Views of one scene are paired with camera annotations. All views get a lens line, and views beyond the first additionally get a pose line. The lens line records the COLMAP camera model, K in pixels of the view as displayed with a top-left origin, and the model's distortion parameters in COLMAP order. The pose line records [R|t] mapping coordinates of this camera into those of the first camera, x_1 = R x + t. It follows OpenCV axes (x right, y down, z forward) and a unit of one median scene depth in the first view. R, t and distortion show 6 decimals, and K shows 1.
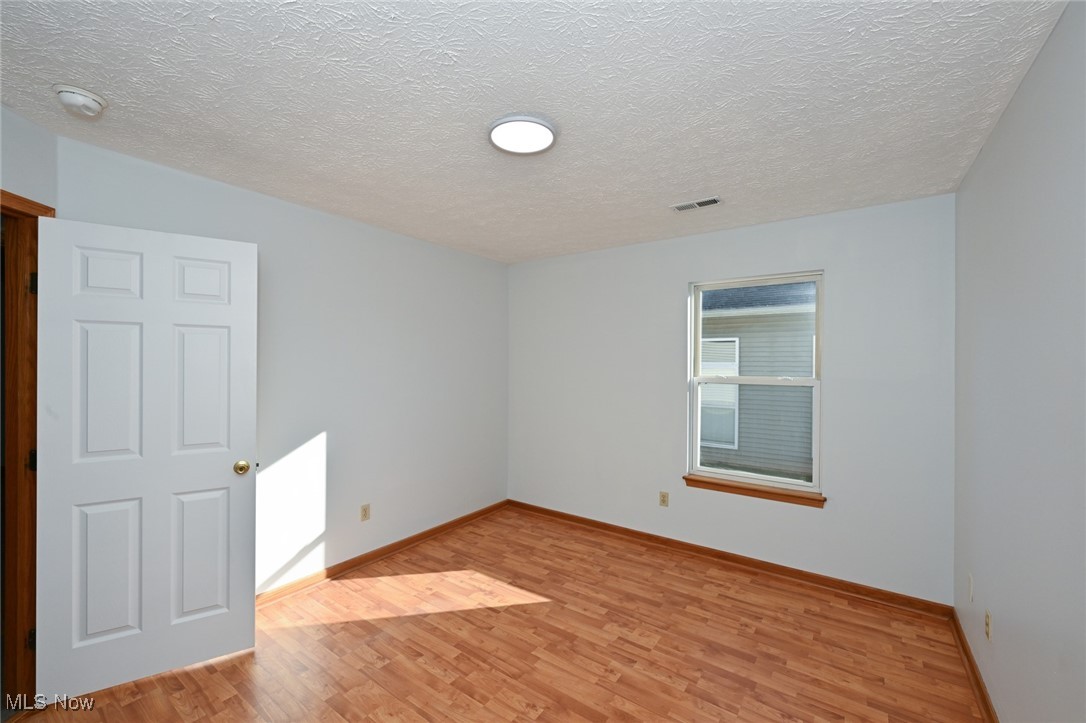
lens RADIAL K [[438.5, 0, 542.2], [0, 438.5, 371.3], [0, 0, 1]] dist [-0.000097, -0.000081]
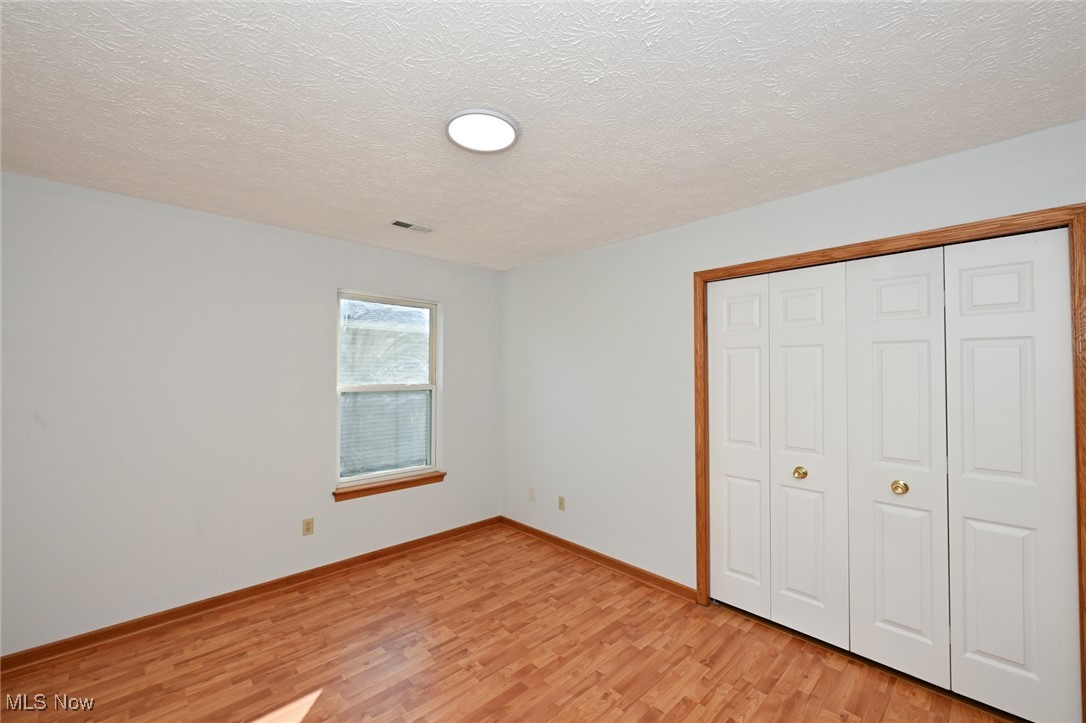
lens RADIAL K [[431.7, 0, 543.0], [0, 431.7, 361.5], [0, 0, 1]] dist [-0.000772, 0.000038]
pose [[0.192722, 0.022288, 0.981000, -0.615026], [0.023146, 0.999361, -0.027253, -0.007741], [-0.980980, 0.027958, 0.192083, 0.451871]]
